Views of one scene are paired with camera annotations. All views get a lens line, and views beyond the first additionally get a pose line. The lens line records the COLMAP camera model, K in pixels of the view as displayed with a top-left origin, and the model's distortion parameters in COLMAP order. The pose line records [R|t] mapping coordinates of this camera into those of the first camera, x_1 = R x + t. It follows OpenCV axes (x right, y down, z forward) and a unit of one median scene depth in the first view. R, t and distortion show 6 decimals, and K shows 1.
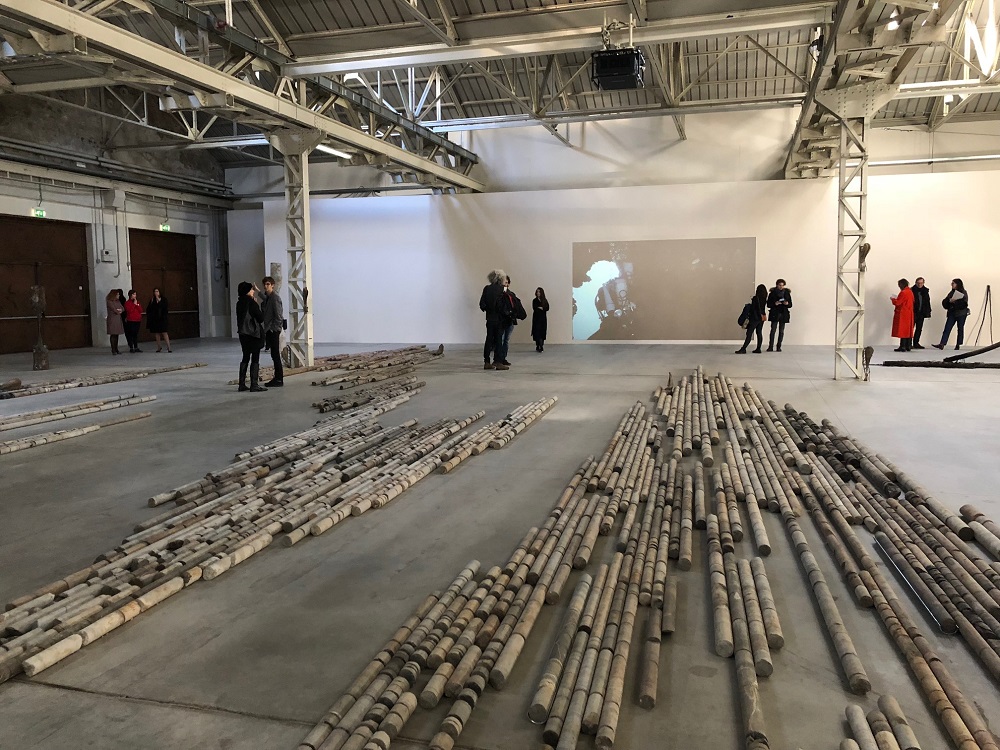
lens RADIAL K [[828.7, 0, 500.0], [0, 828.7, 375.0], [0, 0, 1]] dist [0.038690, 0.002681]
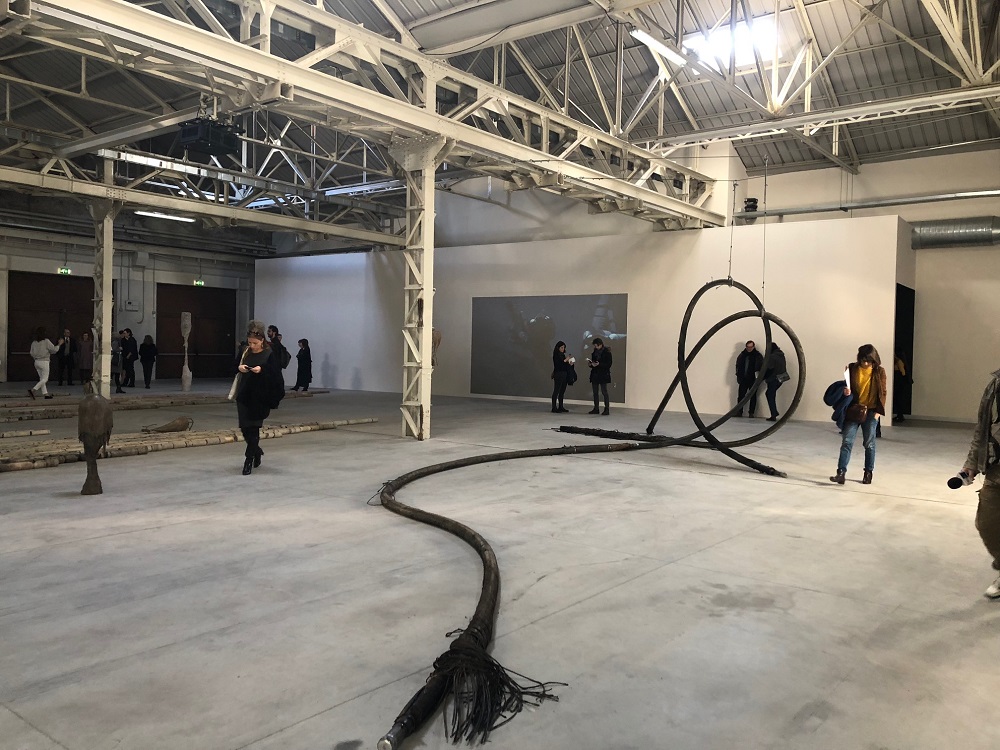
lens RADIAL K [[828.7, 0, 500.0], [0, 828.7, 375.0], [0, 0, 1]] dist [0.038690, 0.002681]
pose [[0.932062, 0.041690, -0.359892, 0.472537], [-0.065686, 0.996340, -0.054698, -0.011268], [0.356294, 0.074622, 0.931389, 0.071327]]
